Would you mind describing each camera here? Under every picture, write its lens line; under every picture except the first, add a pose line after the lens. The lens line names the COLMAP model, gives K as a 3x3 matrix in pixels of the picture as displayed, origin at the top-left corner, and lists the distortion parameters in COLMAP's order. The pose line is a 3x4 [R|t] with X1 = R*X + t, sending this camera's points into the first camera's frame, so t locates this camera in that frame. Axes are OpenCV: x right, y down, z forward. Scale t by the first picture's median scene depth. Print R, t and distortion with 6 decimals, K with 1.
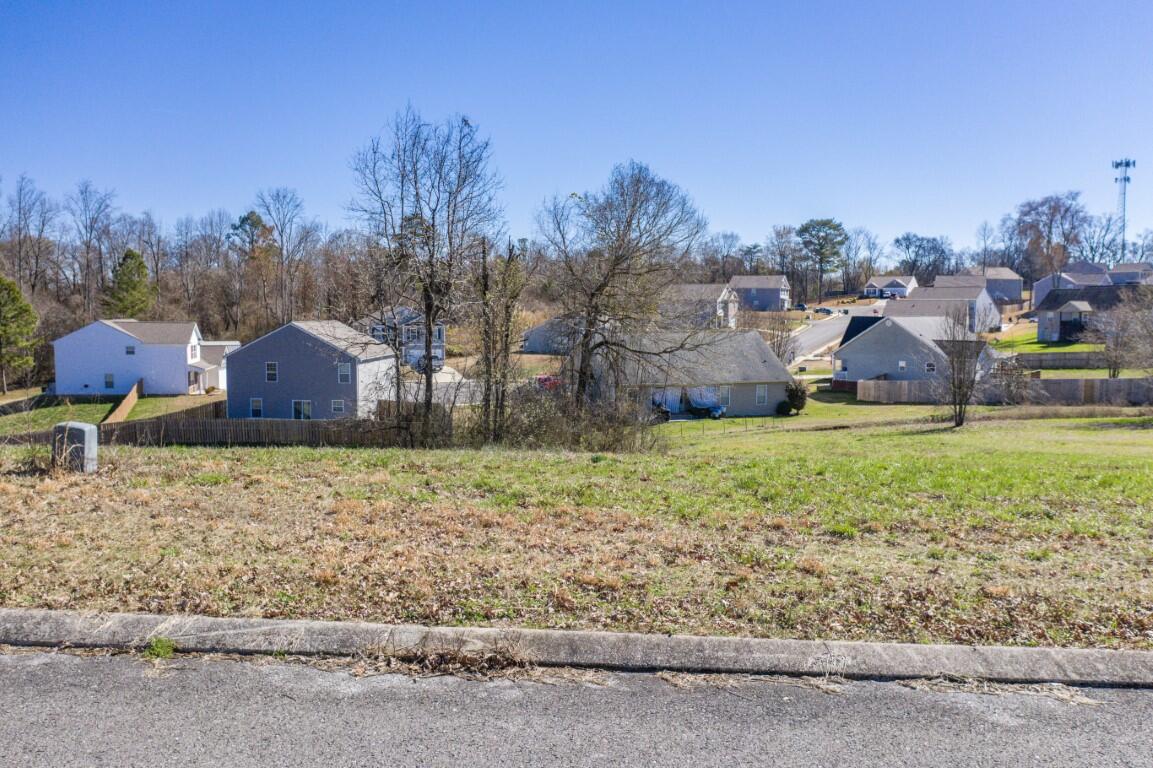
lens RADIAL K [[908.0, 0, 578.2], [0, 908.0, 387.3], [0, 0, 1]] dist [-0.013966, -0.002455]
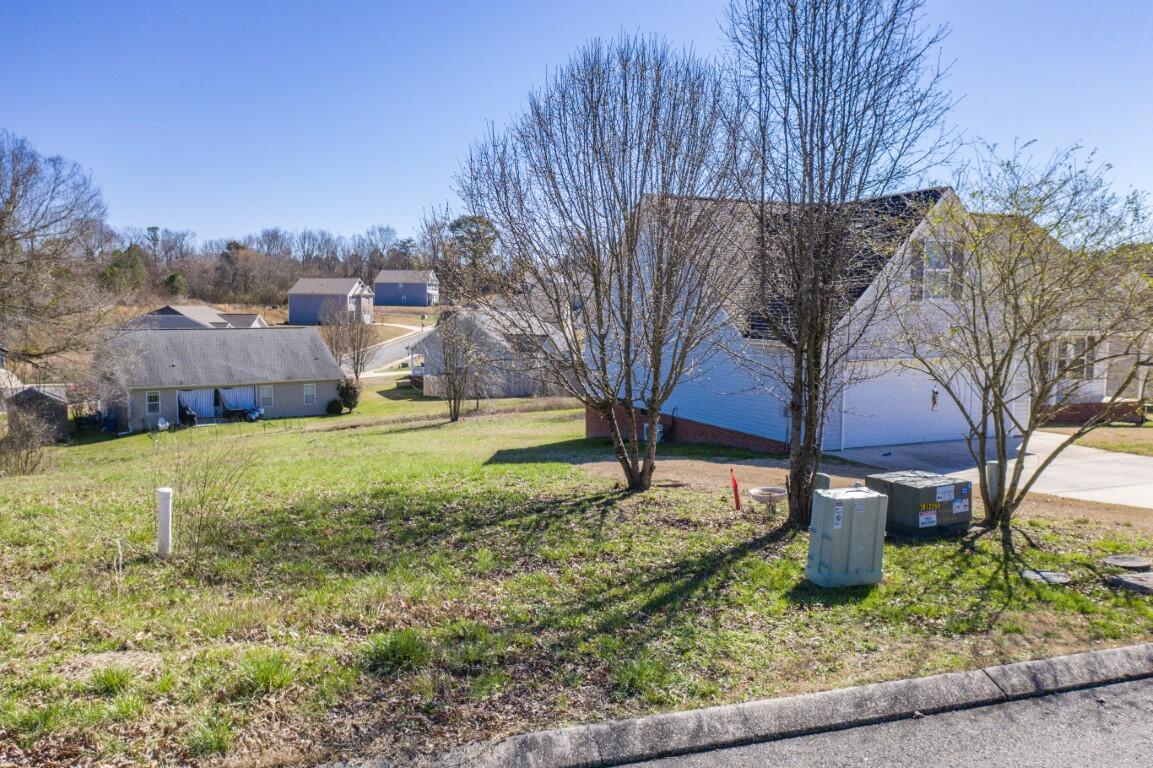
lens RADIAL K [[908.0, 0, 573.2], [0, 908.0, 386.2], [0, 0, 1]] dist [-0.013966, -0.002455]
pose [[0.948887, -0.028151, 0.314357, 0.128936], [0.026775, 0.999604, 0.008695, -0.000566], [-0.314478, 0.000166, 0.949265, 0.008517]]
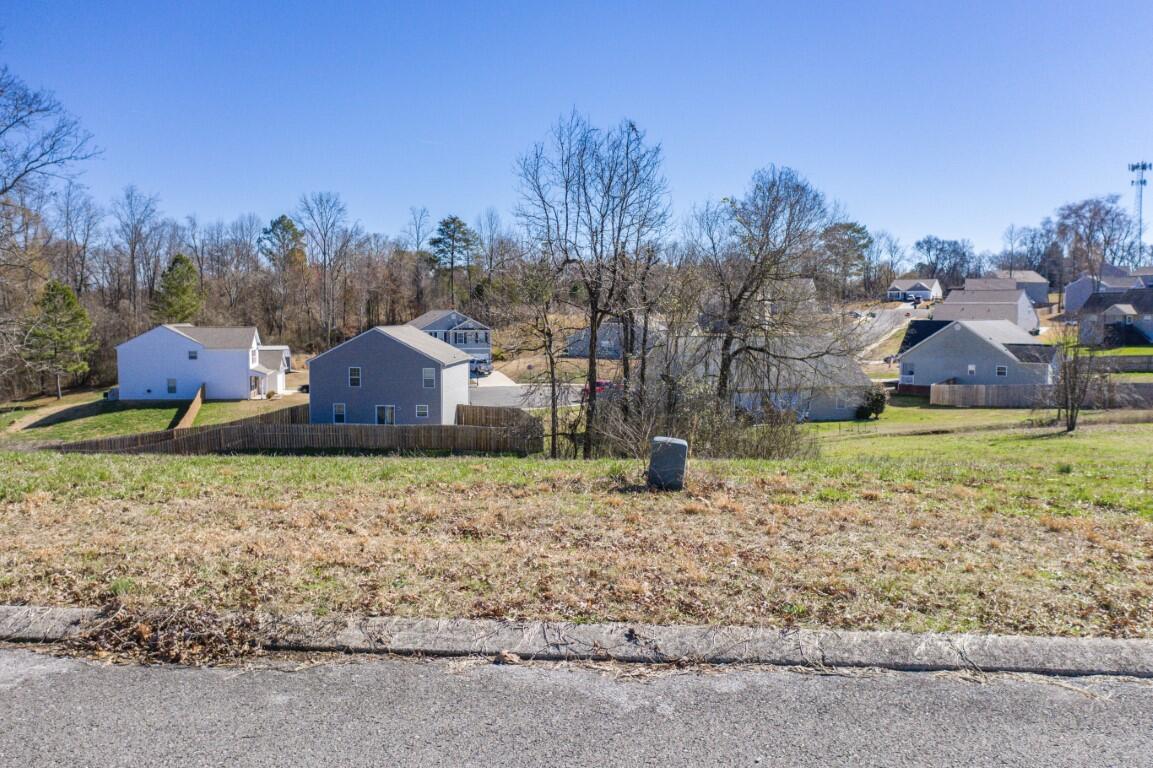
lens RADIAL K [[908.0, 0, 577.9], [0, 908.0, 388.0], [0, 0, 1]] dist [-0.013966, -0.002455]
pose [[0.999999, -0.001566, 0.000025, -0.068126], [0.001566, 0.999995, -0.002865, -0.001132], [-0.000020, 0.002865, 0.999996, 0.001660]]
